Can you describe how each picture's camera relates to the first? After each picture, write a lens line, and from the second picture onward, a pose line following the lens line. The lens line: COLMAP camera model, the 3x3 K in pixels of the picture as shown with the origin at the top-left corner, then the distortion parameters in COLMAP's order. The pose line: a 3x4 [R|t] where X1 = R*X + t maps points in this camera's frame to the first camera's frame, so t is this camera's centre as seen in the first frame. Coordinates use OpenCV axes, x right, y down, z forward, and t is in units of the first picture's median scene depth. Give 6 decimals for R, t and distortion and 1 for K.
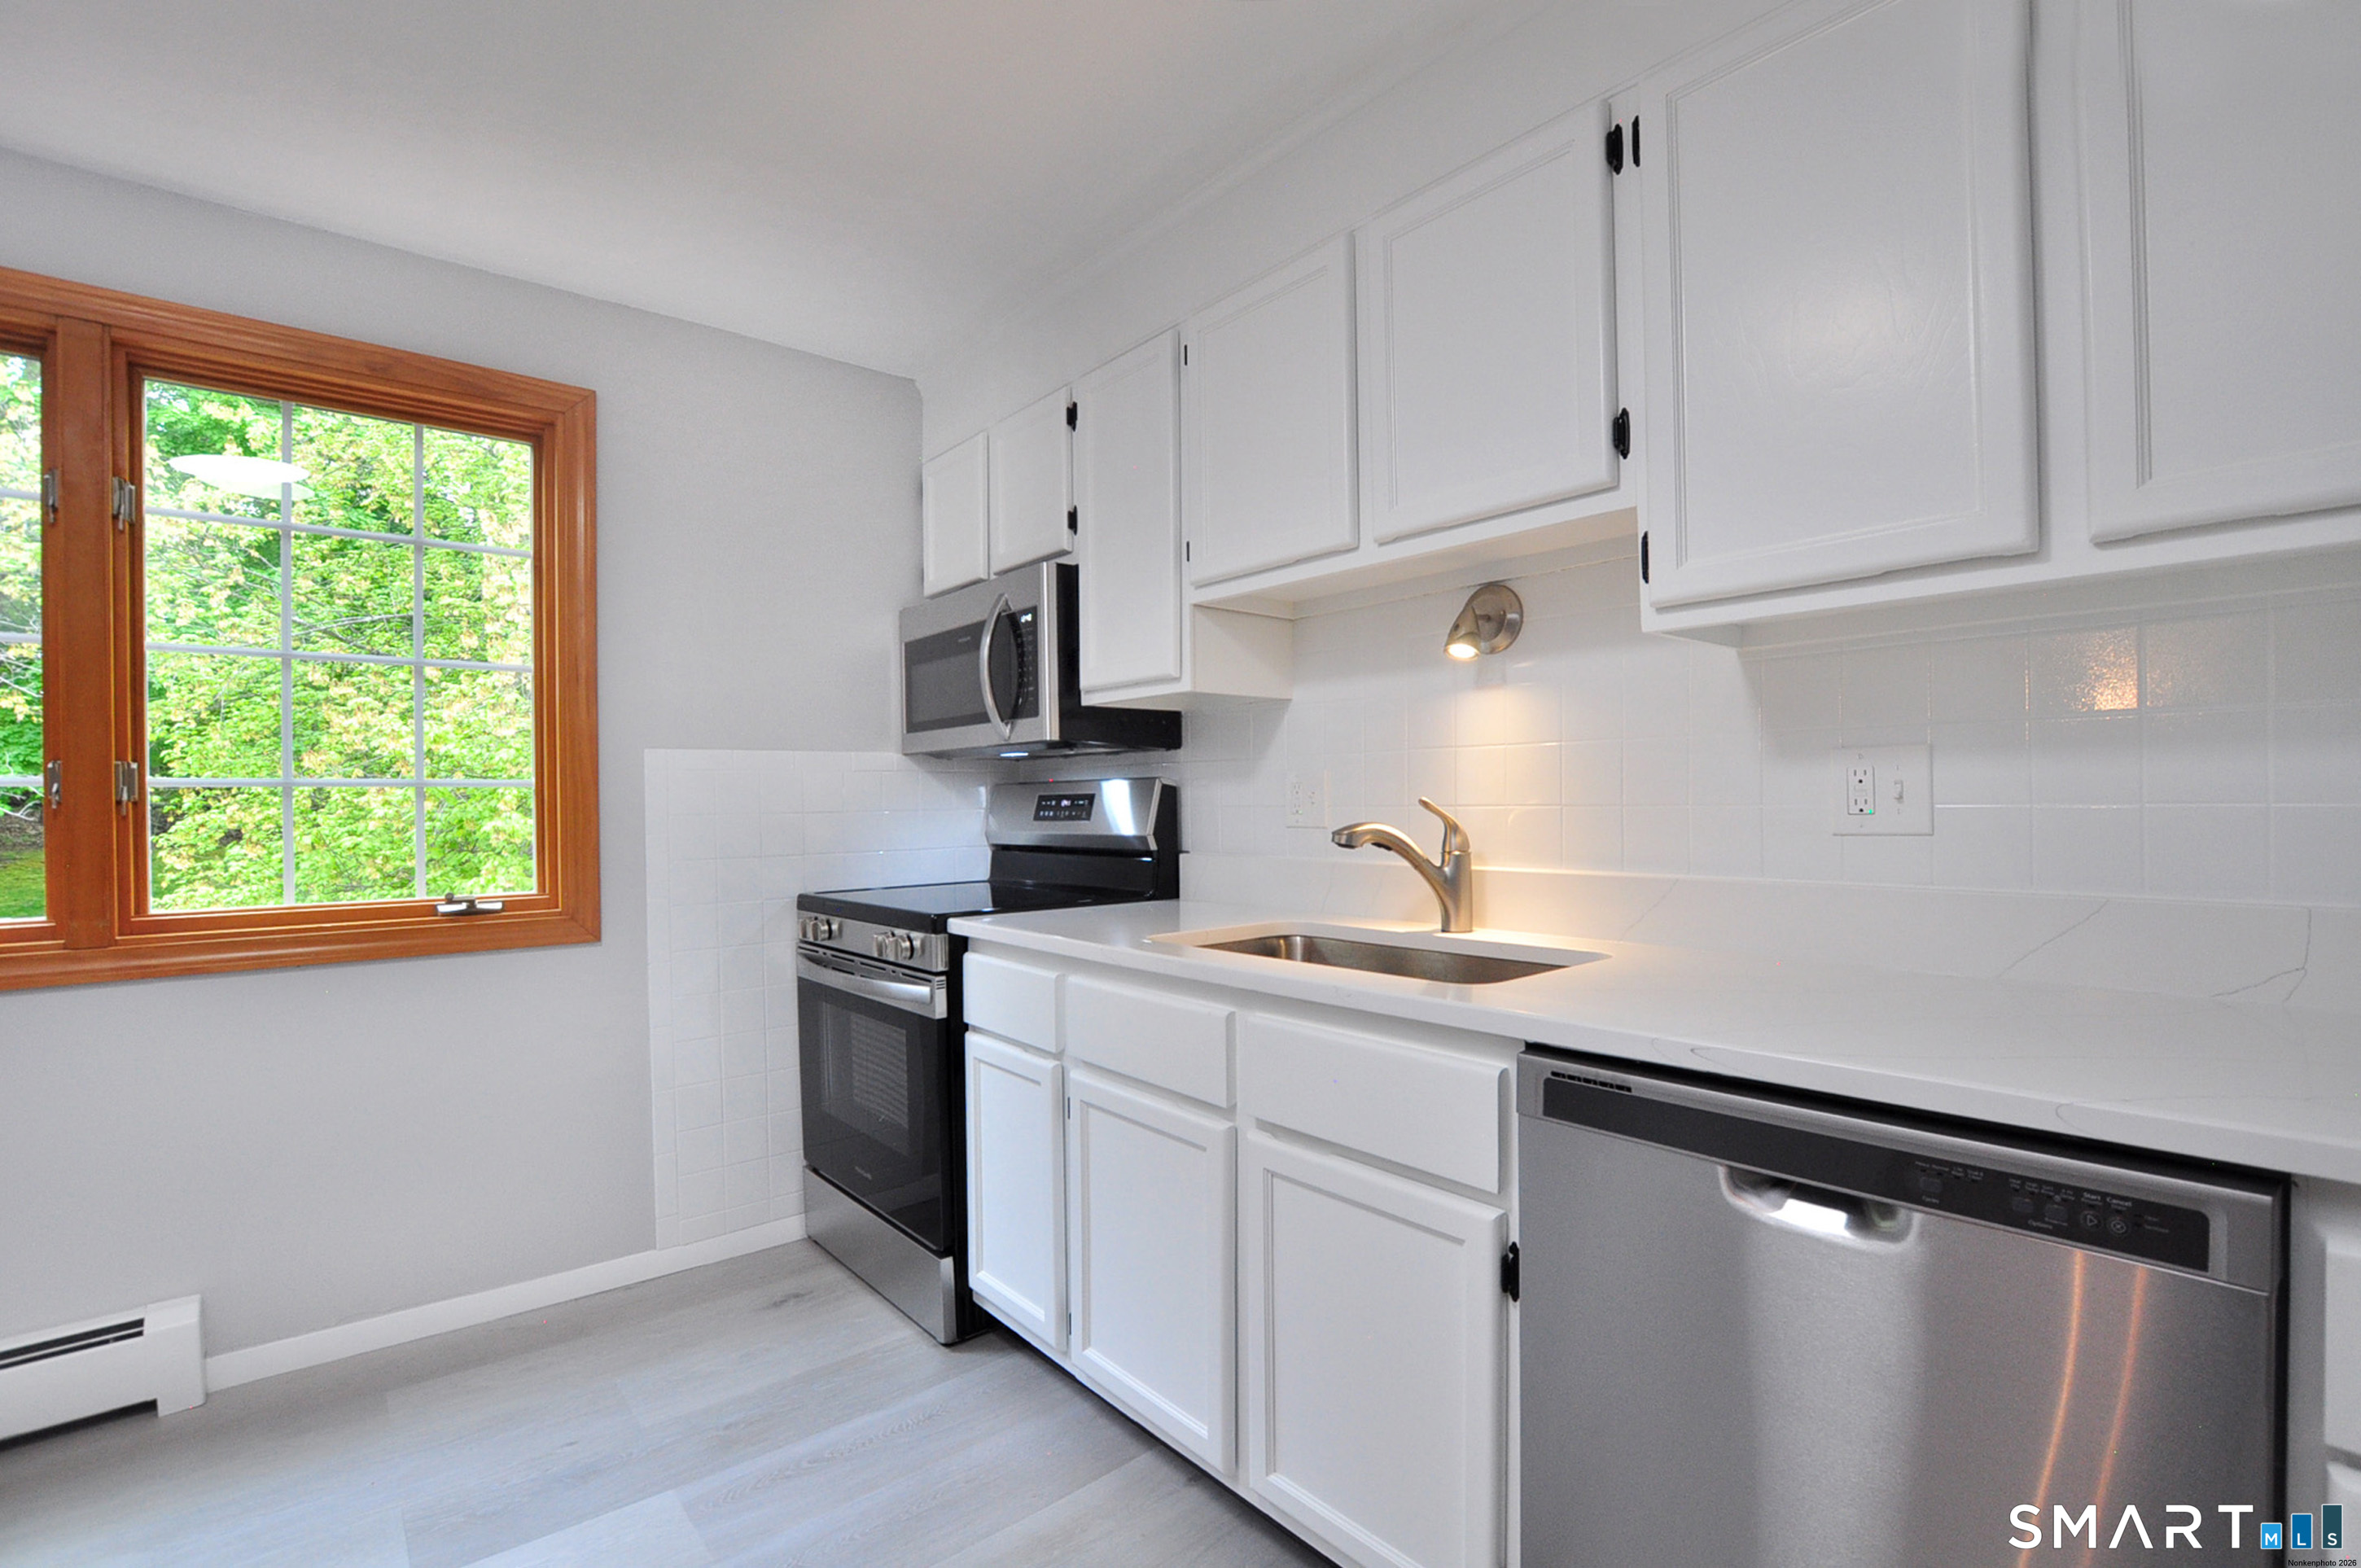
lens RADIAL K [[1060.6, 0, 1196.1], [0, 1060.6, 792.9], [0, 0, 1]] dist [-0.029094, 0.001631]
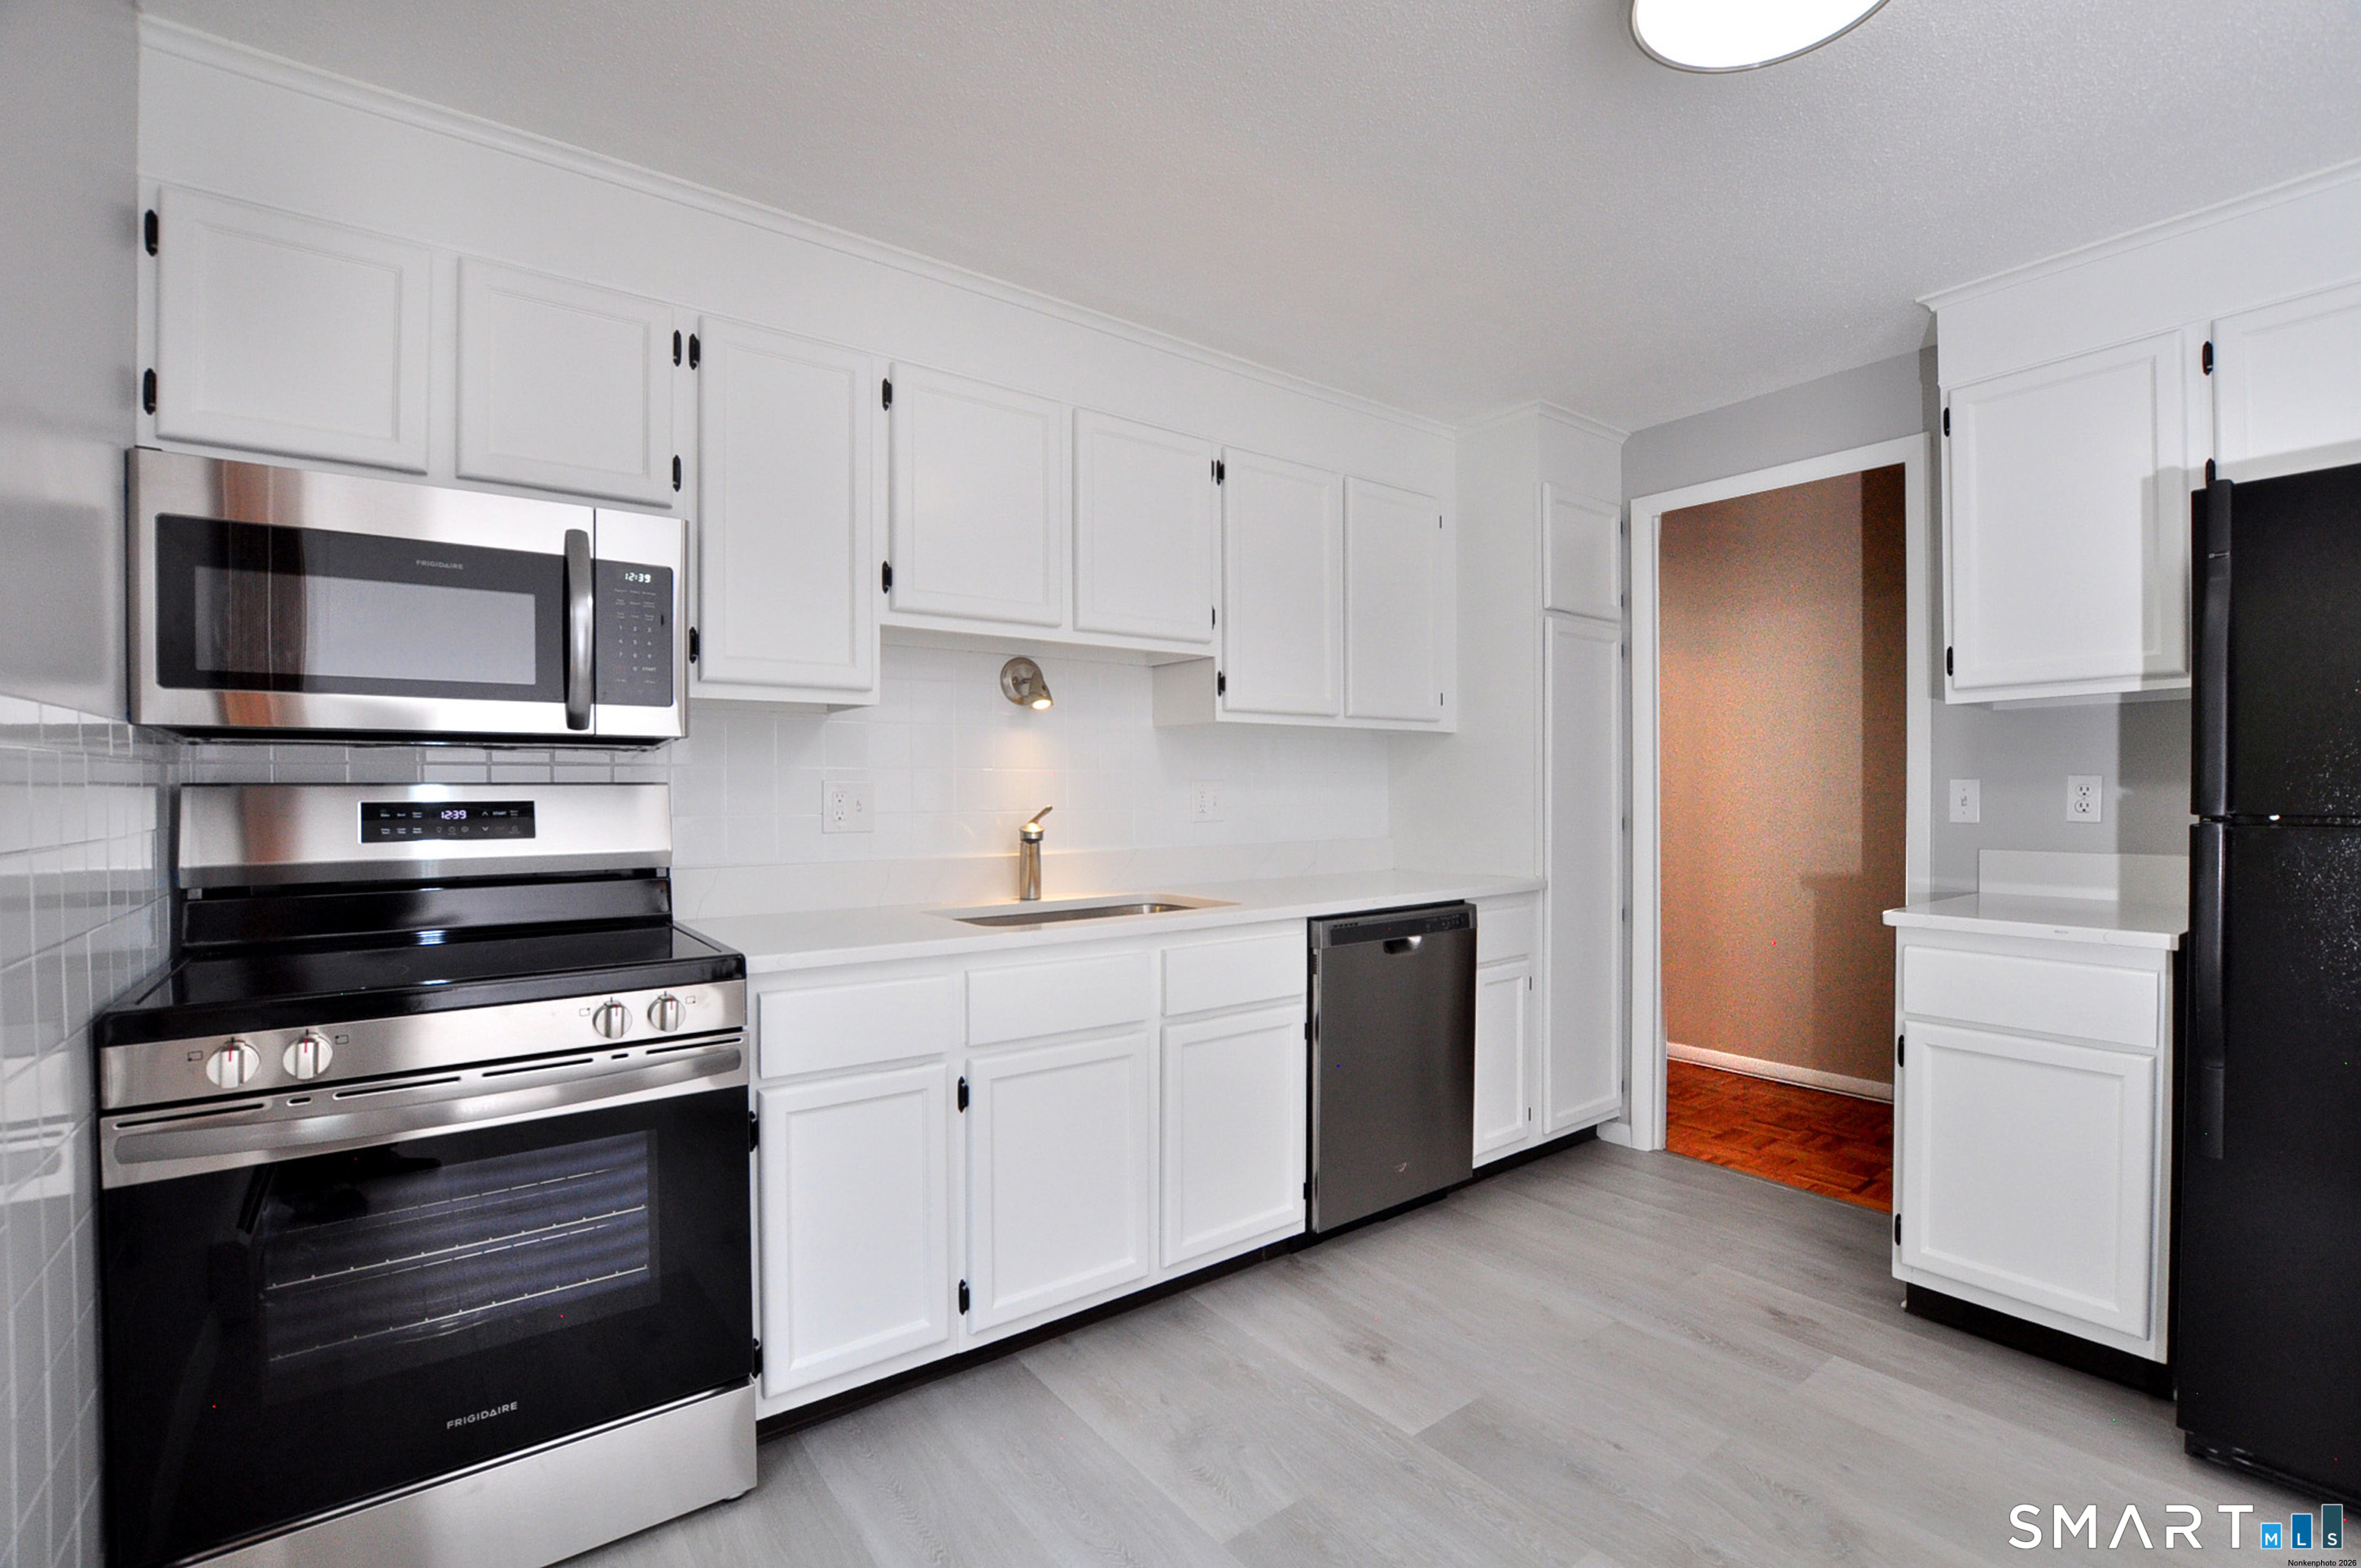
lens RADIAL K [[1060.6, 0, 1184.0], [0, 1060.6, 795.1], [0, 0, 1]] dist [-0.029094, 0.001631]
pose [[0.055583, 0.003506, 0.998448, -1.055137], [-0.006149, 0.999976, -0.003169, -0.005981], [-0.998435, -0.005964, 0.055604, 0.638773]]
